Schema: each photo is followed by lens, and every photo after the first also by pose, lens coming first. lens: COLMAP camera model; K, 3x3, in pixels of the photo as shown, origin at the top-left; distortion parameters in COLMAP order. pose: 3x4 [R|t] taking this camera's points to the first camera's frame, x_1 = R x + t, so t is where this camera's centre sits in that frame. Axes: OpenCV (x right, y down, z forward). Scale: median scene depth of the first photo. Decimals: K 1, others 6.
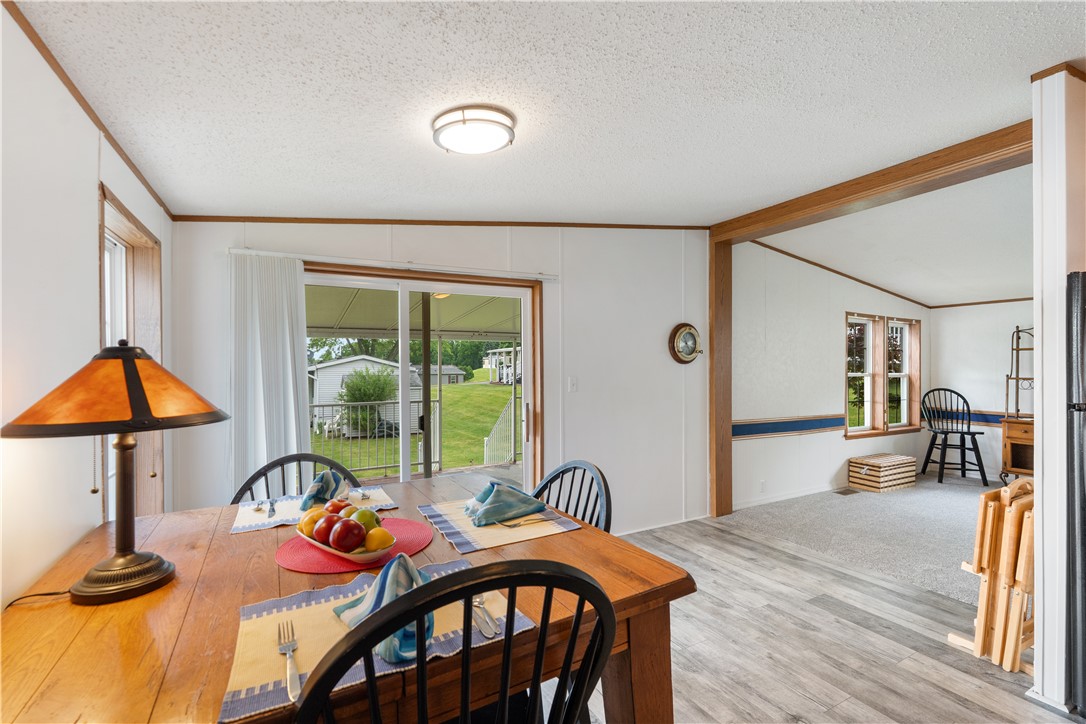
lens RADIAL K [[481.8, 0, 545.7], [0, 481.8, 364.8], [0, 0, 1]] dist [-0.002003, -0.000144]
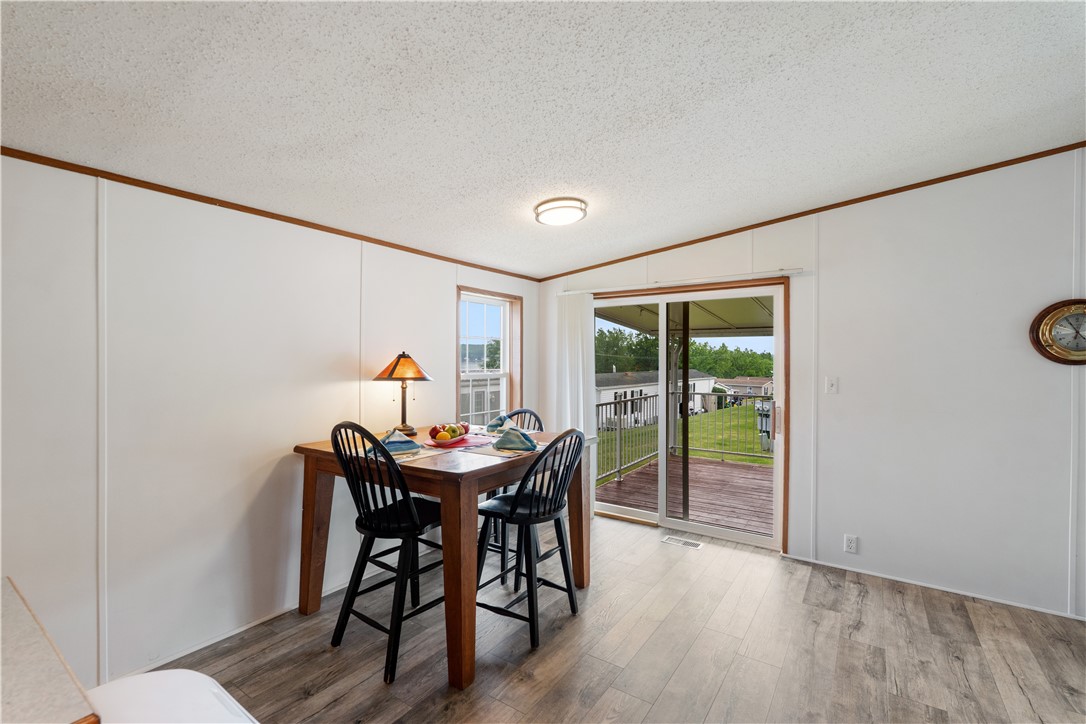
lens RADIAL K [[476.7, 0, 542.8], [0, 476.7, 359.0], [0, 0, 1]] dist [-0.001765, -0.000959]
pose [[0.450292, 0.010974, -0.892814, 0.644051], [-0.009233, 0.999928, 0.007634, -0.010830], [0.892834, 0.004806, 0.450361, 0.131837]]
